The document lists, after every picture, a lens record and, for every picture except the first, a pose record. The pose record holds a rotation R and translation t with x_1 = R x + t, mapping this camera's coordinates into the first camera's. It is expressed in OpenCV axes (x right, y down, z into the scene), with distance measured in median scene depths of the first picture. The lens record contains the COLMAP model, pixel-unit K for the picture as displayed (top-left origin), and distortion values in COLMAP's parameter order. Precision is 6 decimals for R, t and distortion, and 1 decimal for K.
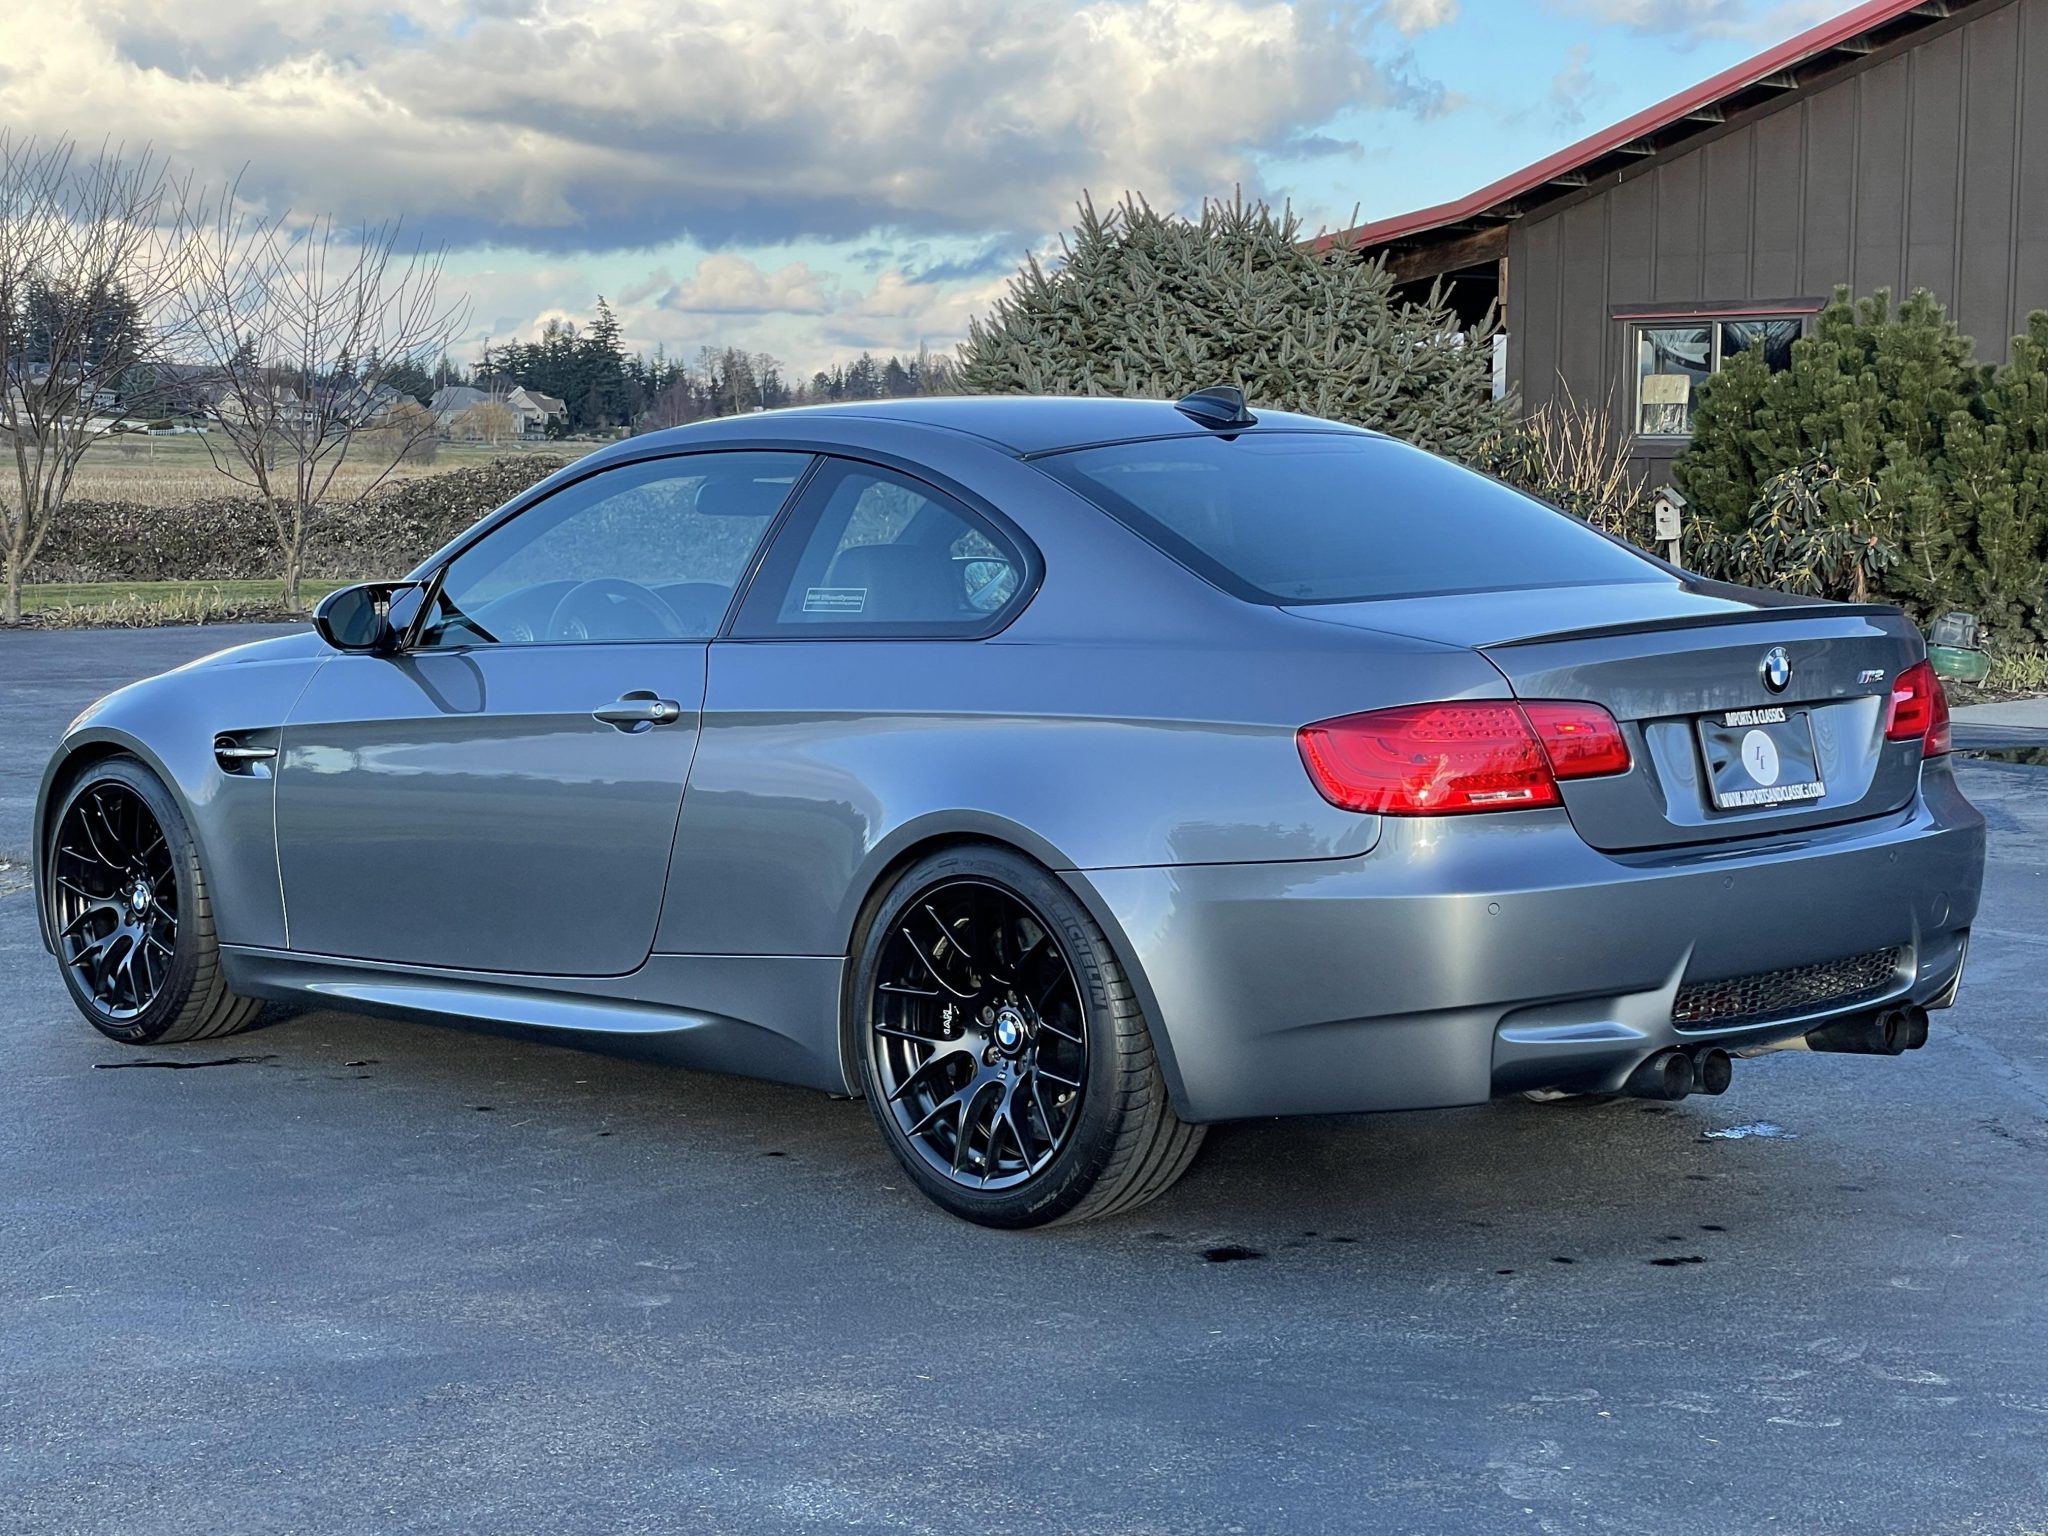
lens RADIAL K [[3705.0, 0, 1011.6], [0, 3705.0, 838.9], [0, 0, 1]] dist [0.104485, 0.370193]
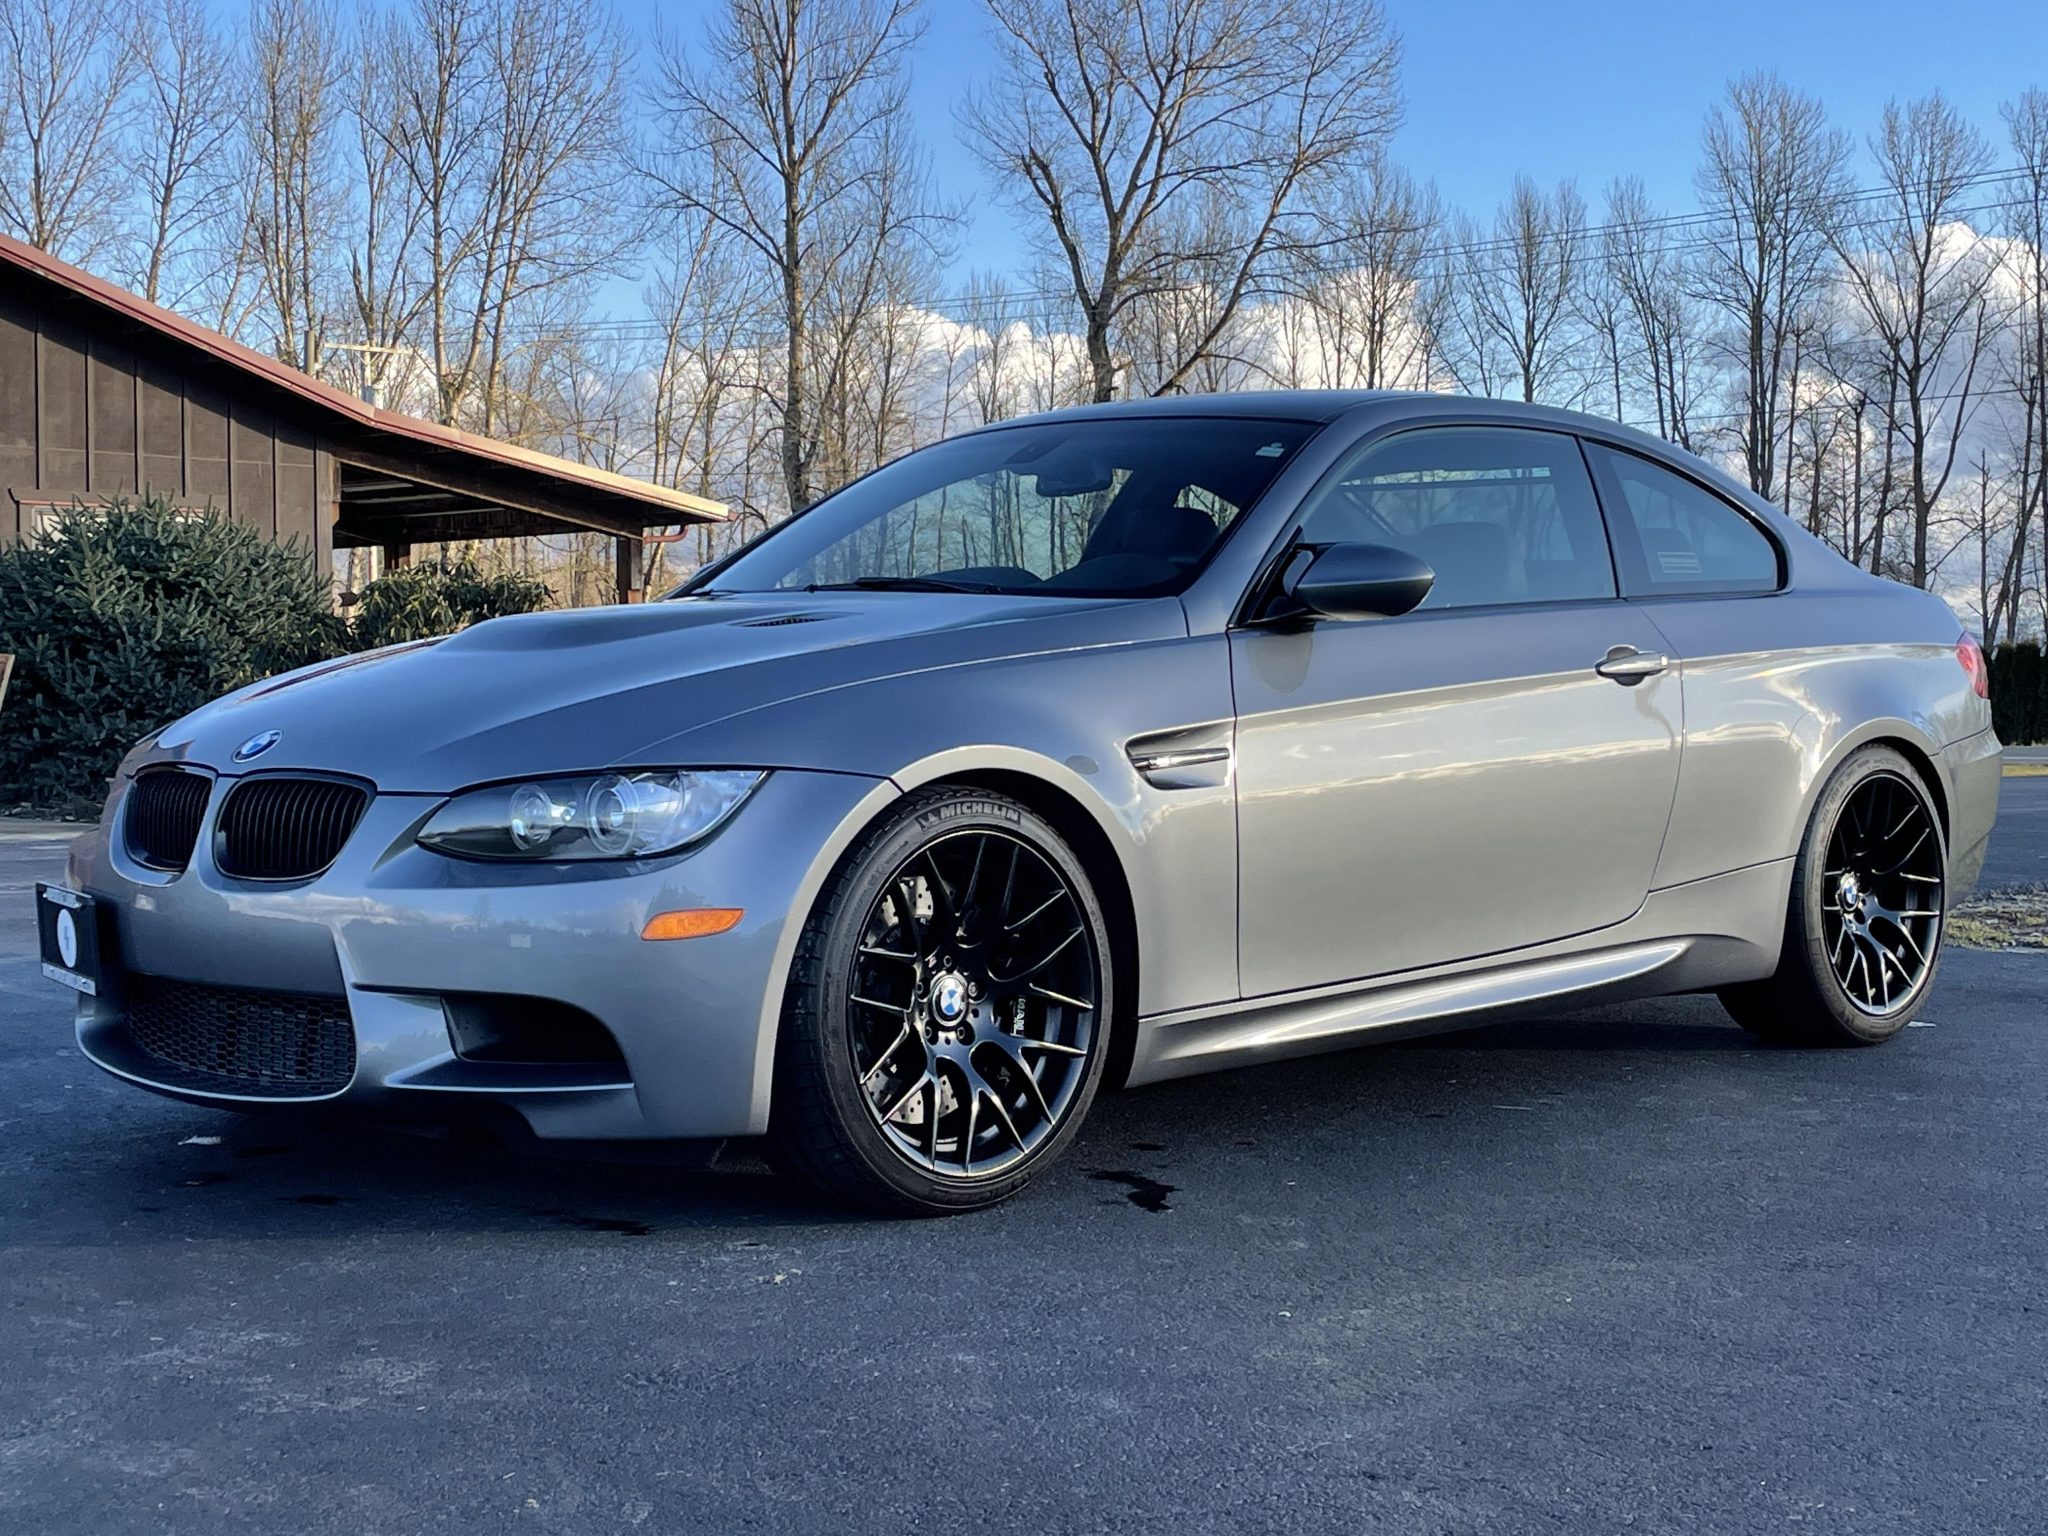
lens RADIAL K [[3027.2, 0, 1018.0], [0, 3027.2, 759.2], [0, 0, 1]] dist [0.176236, -0.503163]
pose [[-0.038925, -0.026604, 0.998888, -0.824159], [0.109125, 0.993553, 0.030714, -0.046077], [-0.993266, 0.110199, -0.035771, 1.035761]]
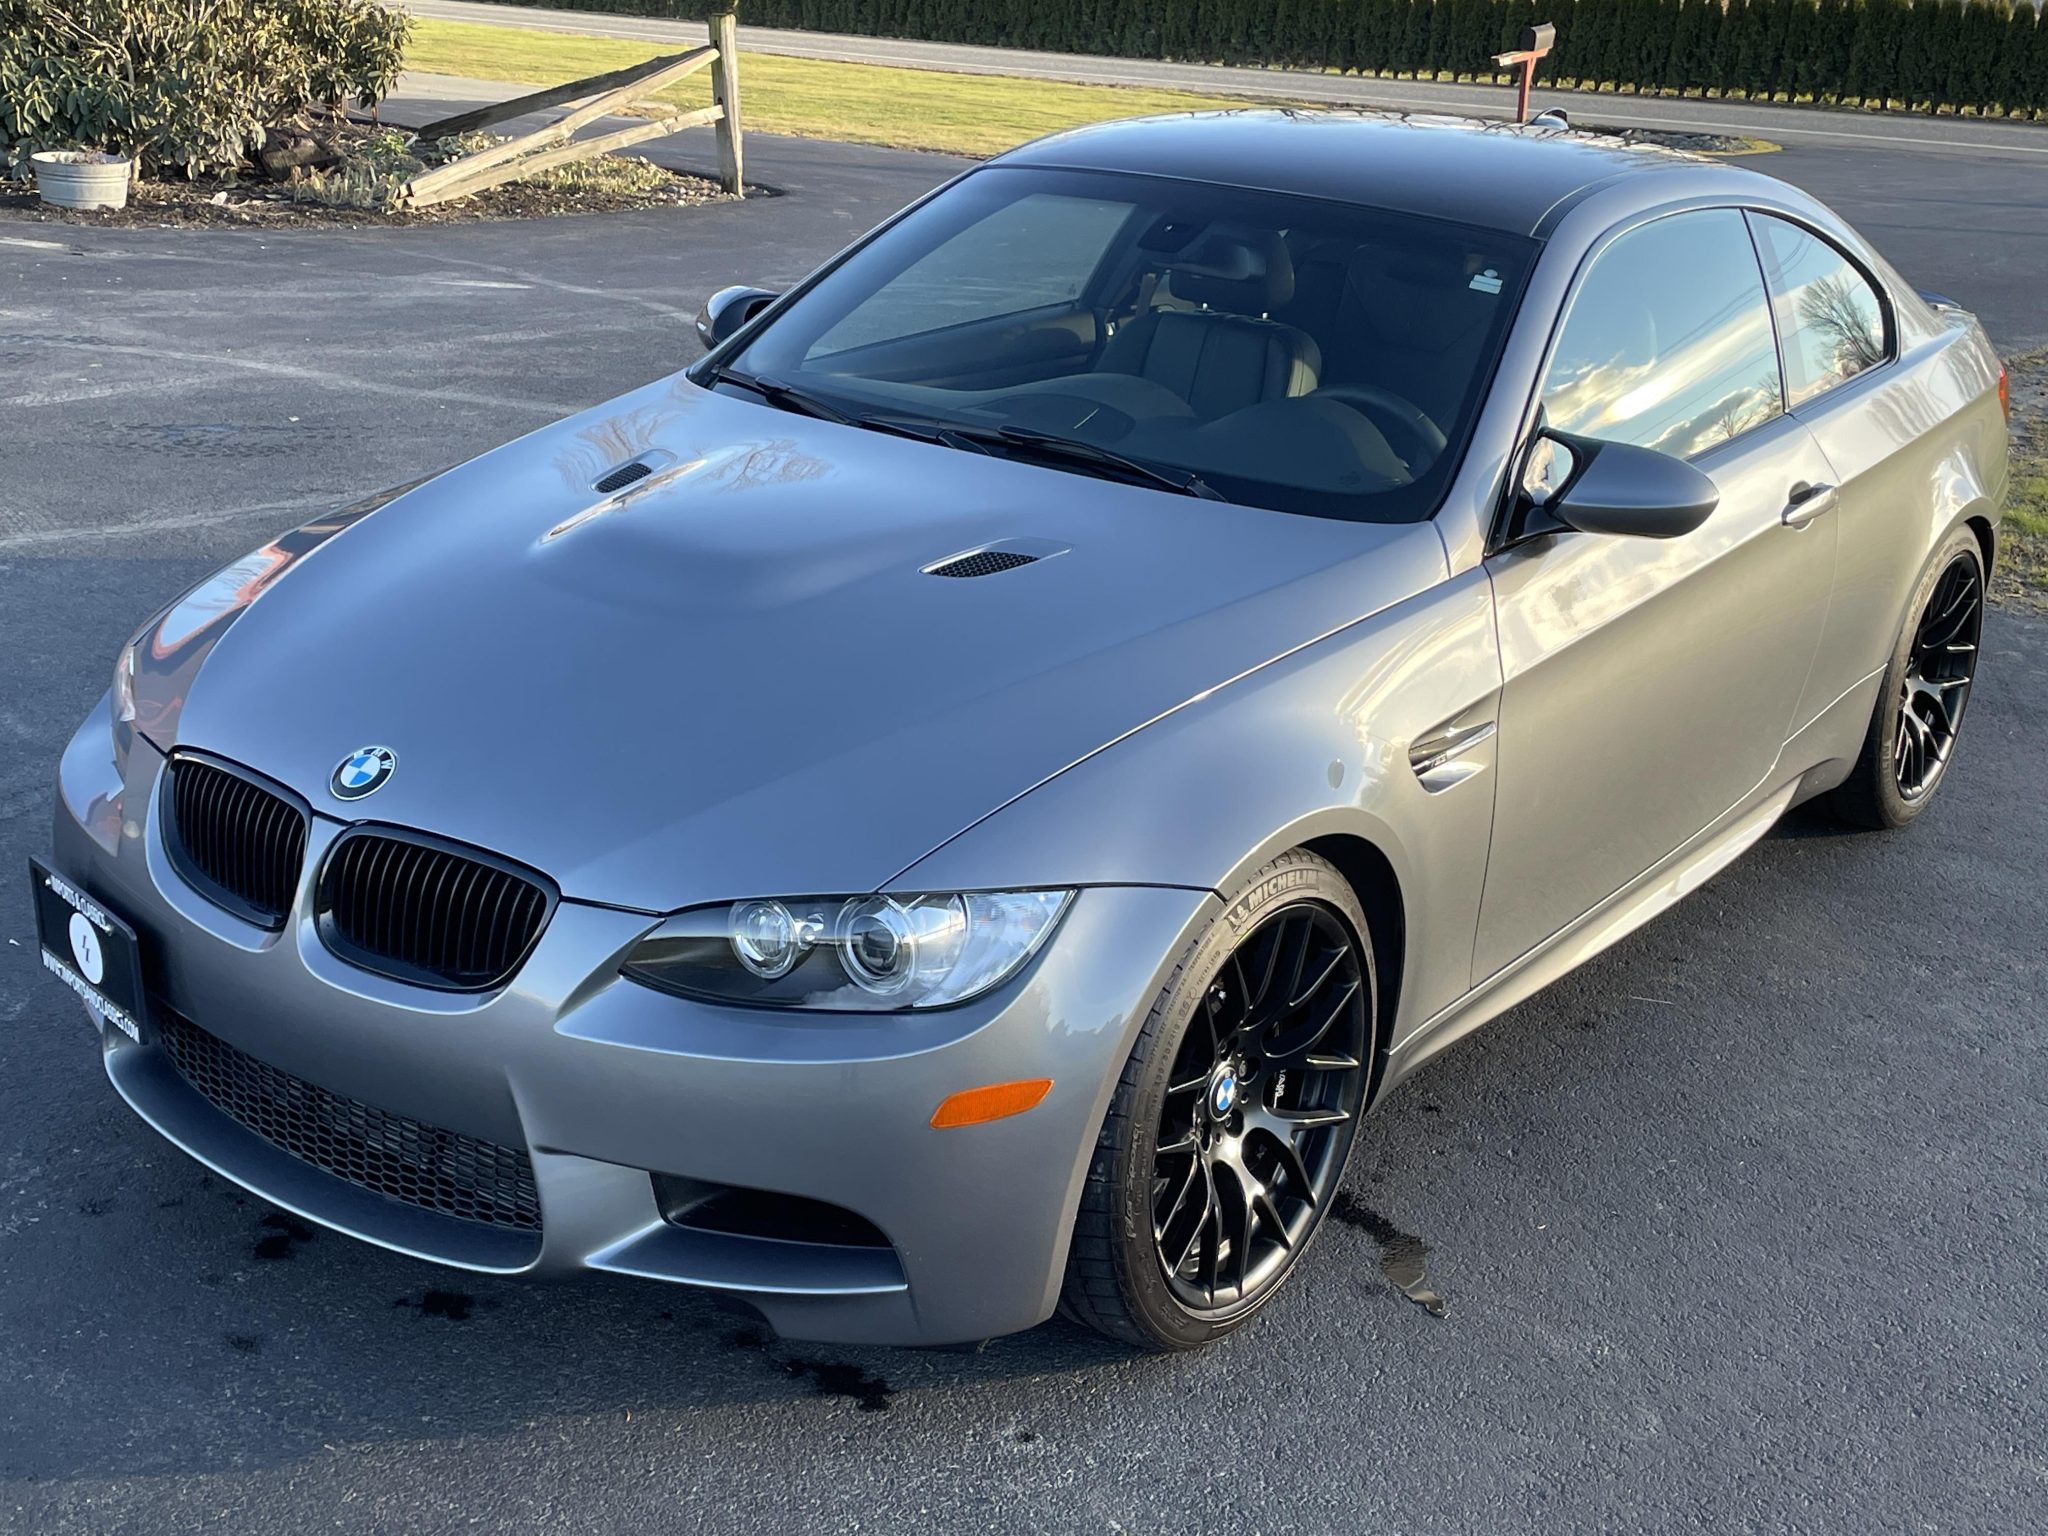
lens RADIAL K [[2603.5, 0, 1014.2], [0, 2603.5, 771.2], [0, 0, 1]] dist [0.122895, -0.192828]
pose [[-0.189006, -0.312201, 0.931025, -0.609802], [0.045741, 0.944286, 0.325933, -0.170666], [-0.980910, 0.104189, -0.164195, 1.129743]]
